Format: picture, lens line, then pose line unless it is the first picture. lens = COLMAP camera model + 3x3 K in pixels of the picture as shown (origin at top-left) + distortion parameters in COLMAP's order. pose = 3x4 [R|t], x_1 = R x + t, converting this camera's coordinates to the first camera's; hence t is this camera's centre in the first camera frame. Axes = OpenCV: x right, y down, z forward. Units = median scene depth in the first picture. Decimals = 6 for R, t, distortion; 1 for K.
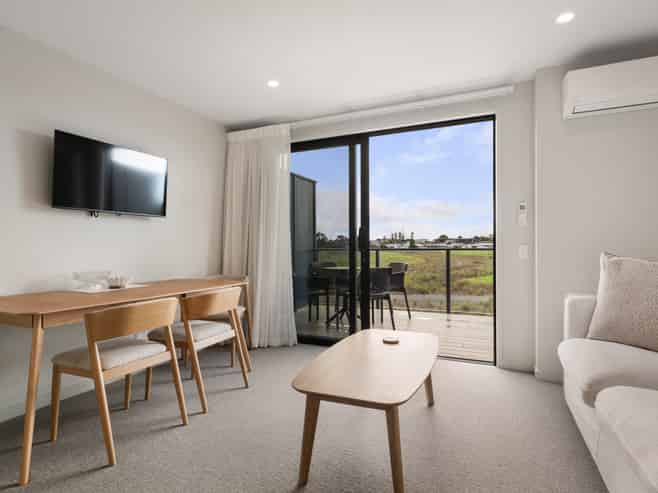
lens RADIAL K [[361.0, 0, 329.8], [0, 361.0, 254.0], [0, 0, 1]] dist [0.001408, 0.000294]
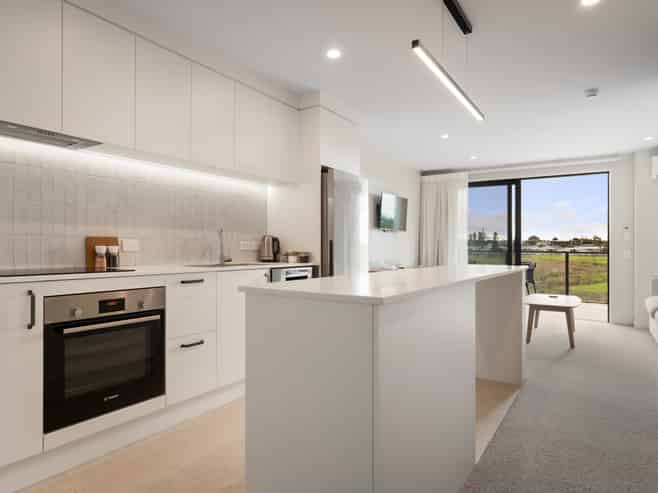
lens RADIAL K [[407.5, 0, 329.0], [0, 407.5, 246.5], [0, 0, 1]] dist [-0.001584, 0.000105]
pose [[0.987367, 0.013796, -0.157849, -0.433659], [-0.017356, 0.999625, -0.021192, 0.018329], [0.157498, 0.023664, 0.987236, -0.880181]]
